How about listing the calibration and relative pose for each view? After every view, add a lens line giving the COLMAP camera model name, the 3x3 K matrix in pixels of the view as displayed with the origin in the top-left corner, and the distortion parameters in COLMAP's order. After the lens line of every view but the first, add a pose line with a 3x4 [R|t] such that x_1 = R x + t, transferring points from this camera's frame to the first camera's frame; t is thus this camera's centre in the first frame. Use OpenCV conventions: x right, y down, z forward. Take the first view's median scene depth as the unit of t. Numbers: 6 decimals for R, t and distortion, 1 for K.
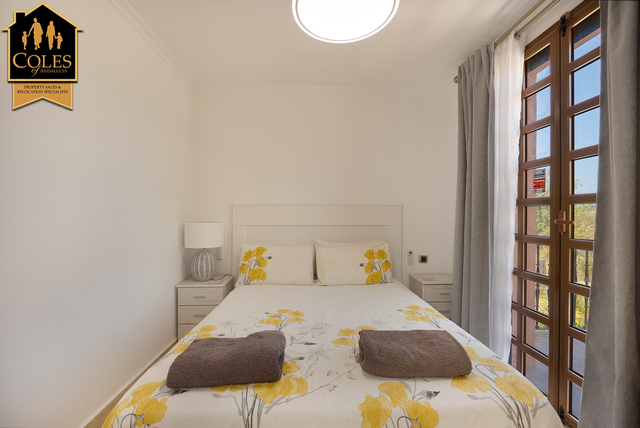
lens RADIAL K [[268.6, 0, 317.8], [0, 268.6, 215.8], [0, 0, 1]] dist [-0.002920, -0.000499]
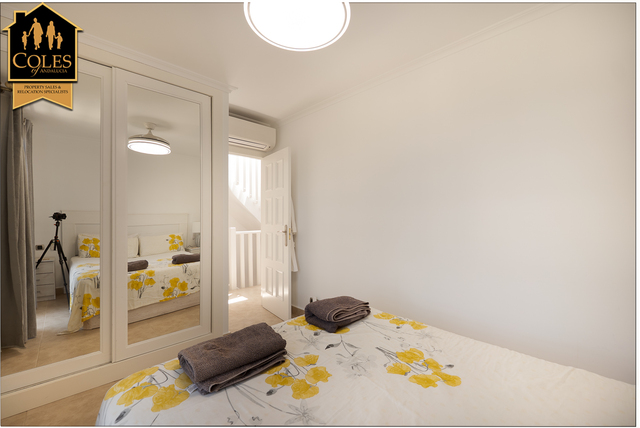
lens RADIAL K [[268.6, 0, 317.8], [0, 268.6, 215.8], [0, 0, 1]] dist [-0.002920, -0.000499]
pose [[-0.739090, 0.002803, -0.673601, 0.638096], [0.000721, 0.999994, 0.003370, -0.023487], [0.673607, 0.002005, -0.739087, 1.586974]]
